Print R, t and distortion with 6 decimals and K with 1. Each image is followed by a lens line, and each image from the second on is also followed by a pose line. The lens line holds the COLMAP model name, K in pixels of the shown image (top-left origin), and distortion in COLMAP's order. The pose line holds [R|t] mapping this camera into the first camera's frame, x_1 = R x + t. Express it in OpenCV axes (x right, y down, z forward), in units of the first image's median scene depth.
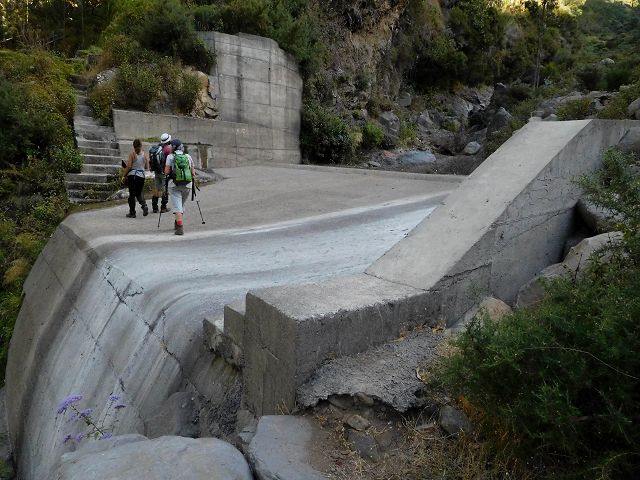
lens RADIAL K [[476.8, 0, 319.6], [0, 476.8, 240.3], [0, 0, 1]] dist [-0.010879, 0.010308]
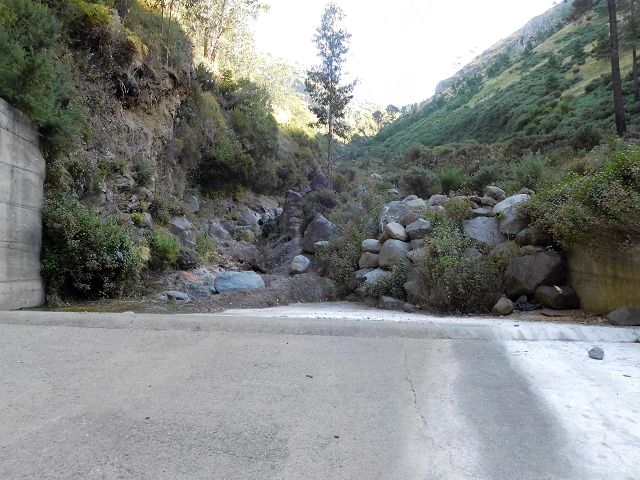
lens RADIAL K [[476.8, 0, 320.2], [0, 476.8, 240.3], [0, 0, 1]] dist [-0.010879, 0.010308]
pose [[0.874904, -0.011132, 0.484169, -0.020820], [0.121999, 0.972561, -0.198093, -0.073157], [-0.468679, 0.232381, 0.852256, 0.319394]]
